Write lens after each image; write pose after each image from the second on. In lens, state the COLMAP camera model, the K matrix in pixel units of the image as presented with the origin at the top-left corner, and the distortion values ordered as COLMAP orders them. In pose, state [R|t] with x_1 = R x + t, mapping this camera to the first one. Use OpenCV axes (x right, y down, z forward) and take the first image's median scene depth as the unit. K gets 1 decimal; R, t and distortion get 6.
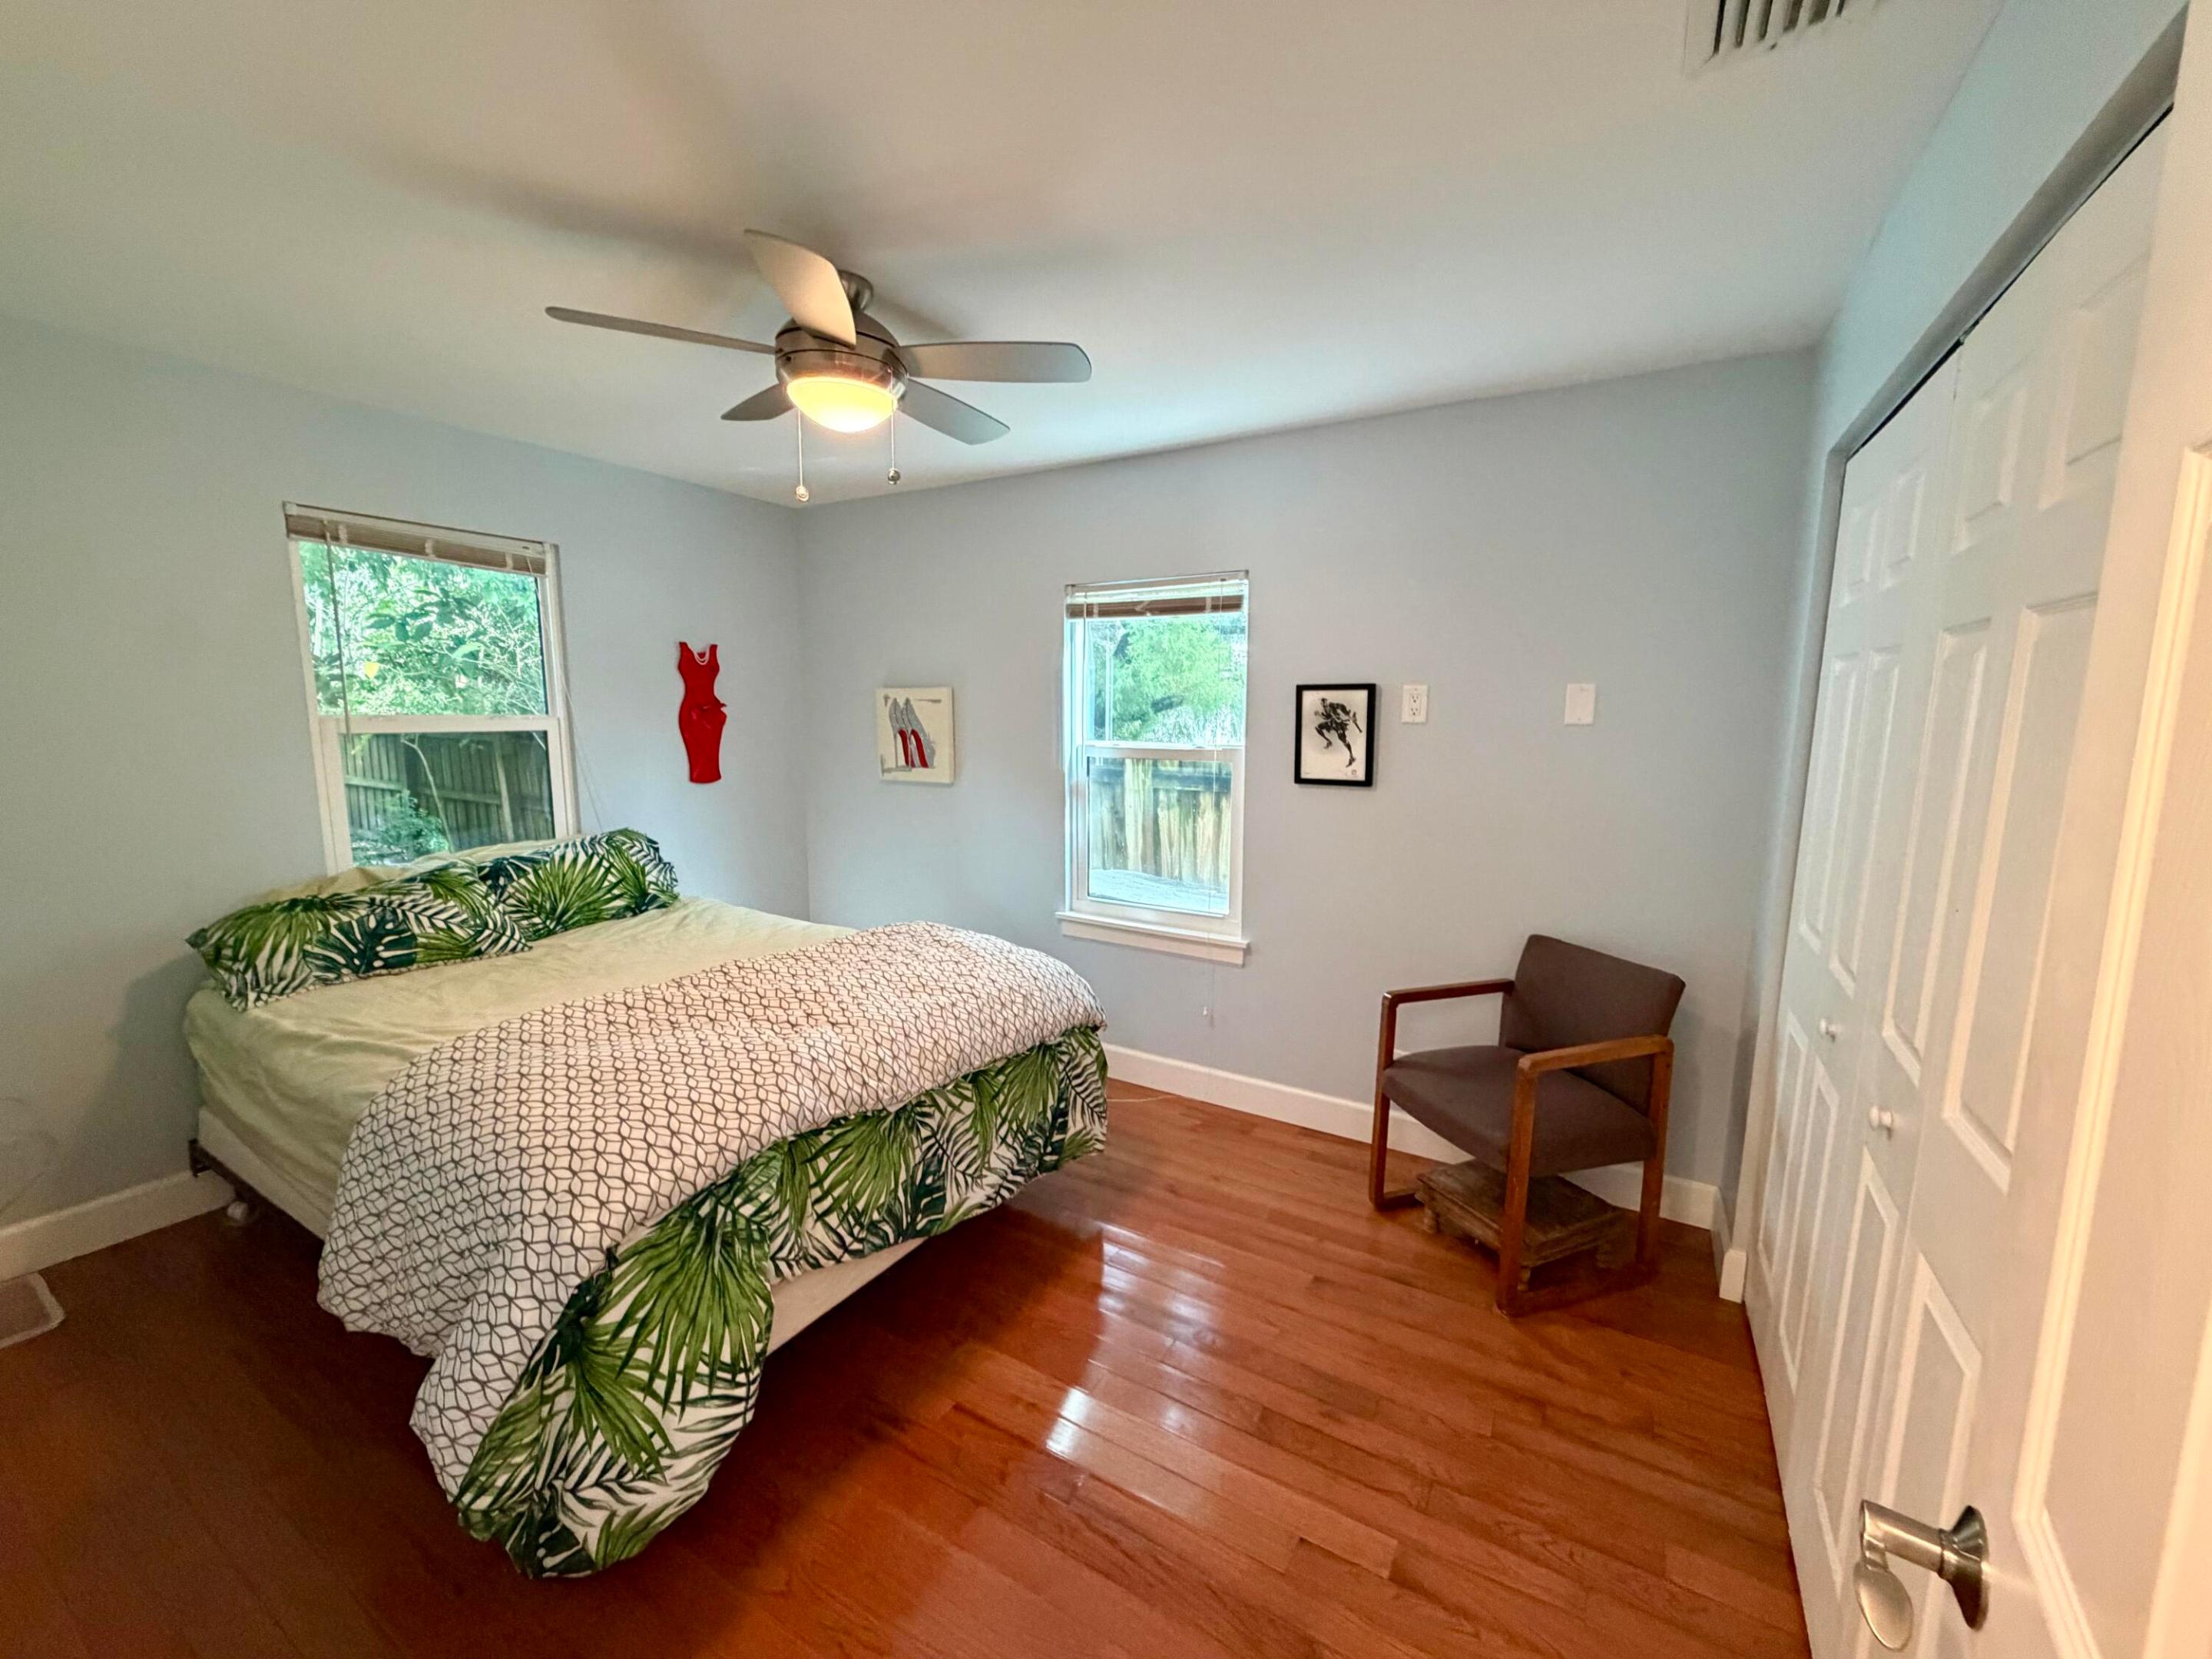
lens RADIAL K [[886.2, 0, 1104.0], [0, 886.2, 830.6], [0, 0, 1]] dist [0.004294, 0.000403]
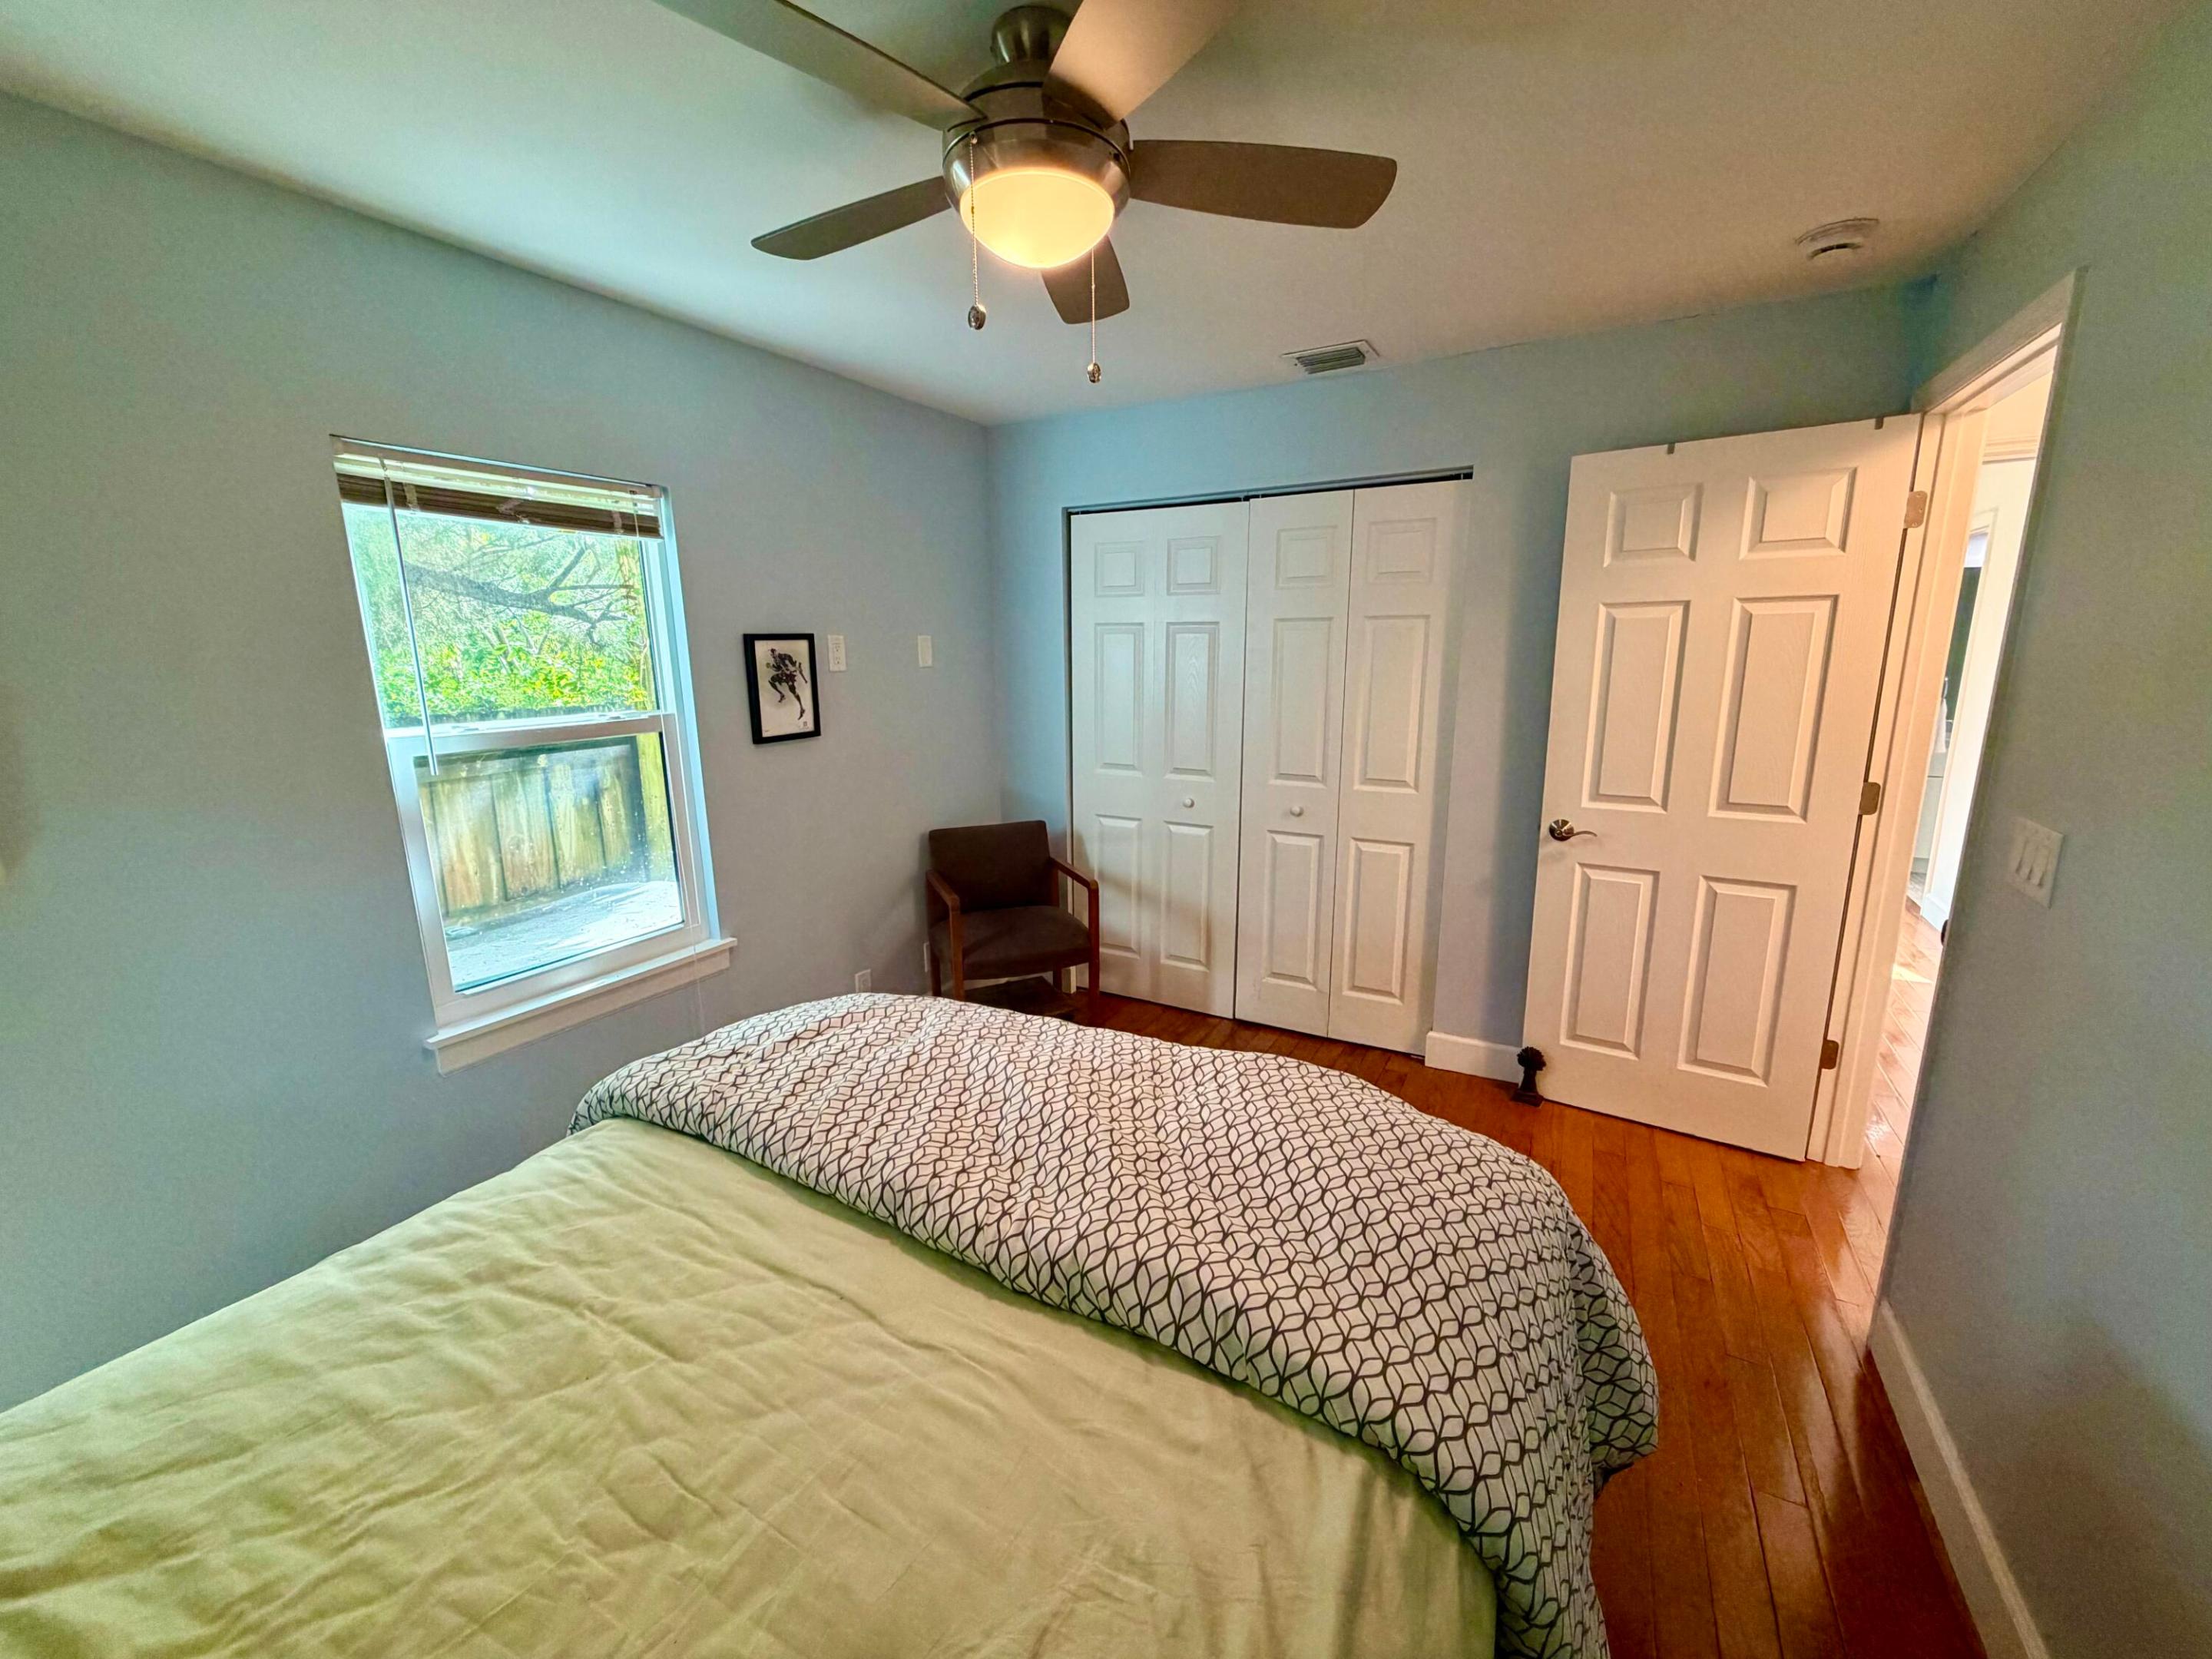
lens RADIAL K [[886.2, 0, 1113.3], [0, 886.2, 824.4], [0, 0, 1]] dist [0.004294, 0.000403]
pose [[-0.045213, -0.207469, 0.977196, -0.876980], [0.146043, 0.966314, 0.211915, -0.141131], [-0.988245, 0.152294, -0.013390, 0.833918]]
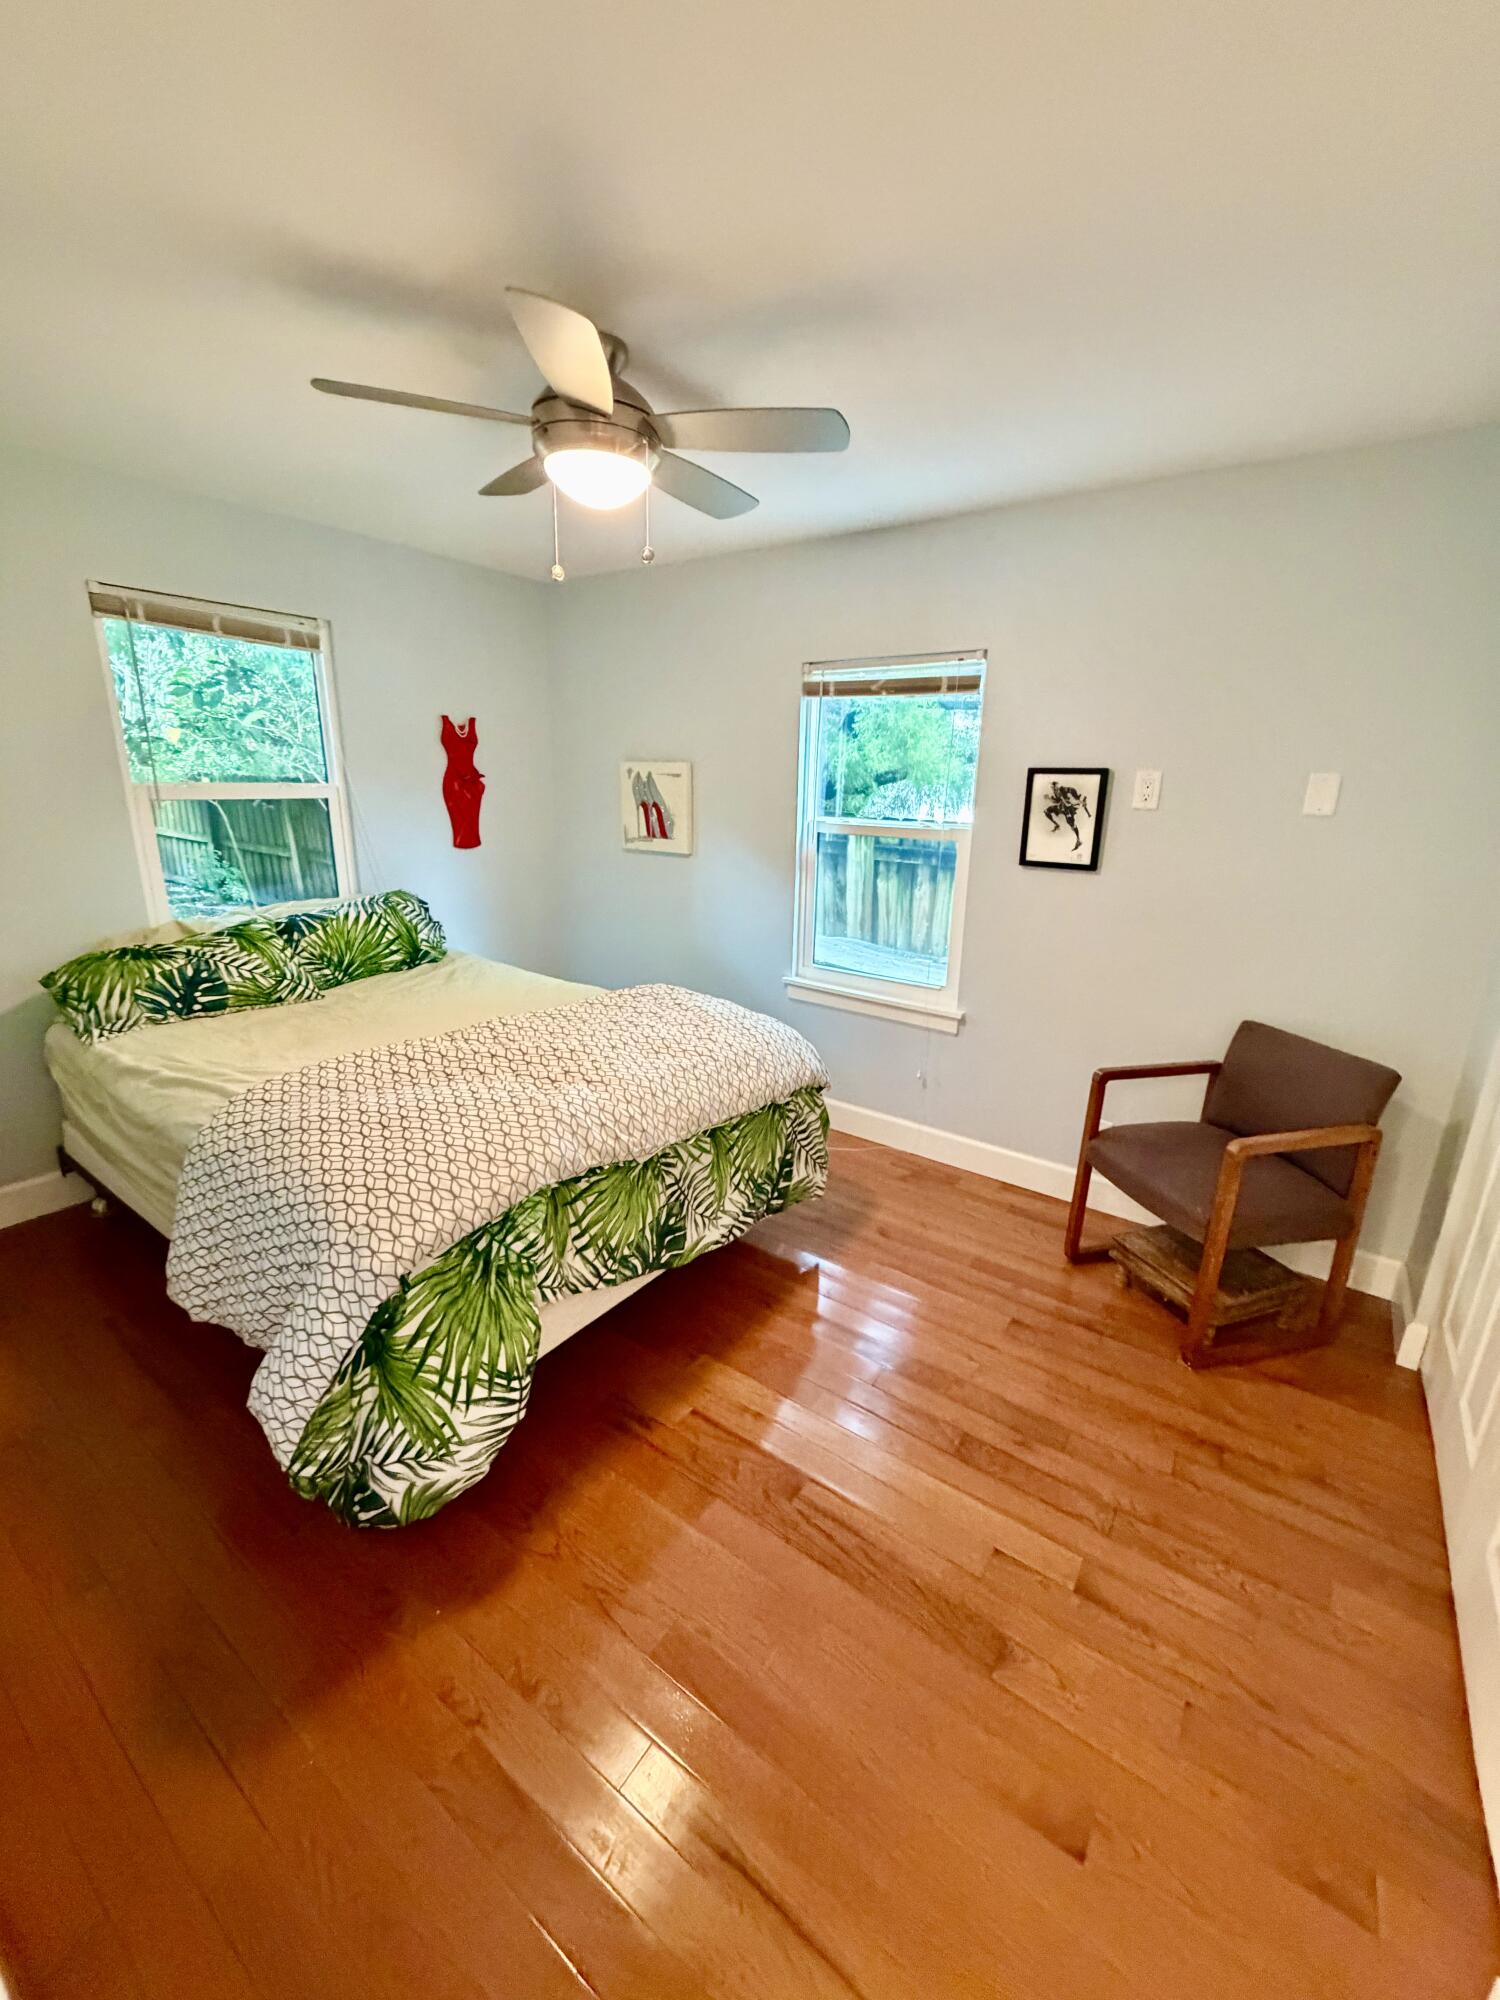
lens RADIAL K [[801.3, 0, 753.4], [0, 801.3, 995.7], [0, 0, 1]] dist [0.004294, 0.000403]
pose [[0.996578, 0.037487, -0.073668, -0.025238], [-0.027491, 0.990828, 0.132304, -0.021838], [0.077952, -0.129826, 0.988468, 0.034201]]
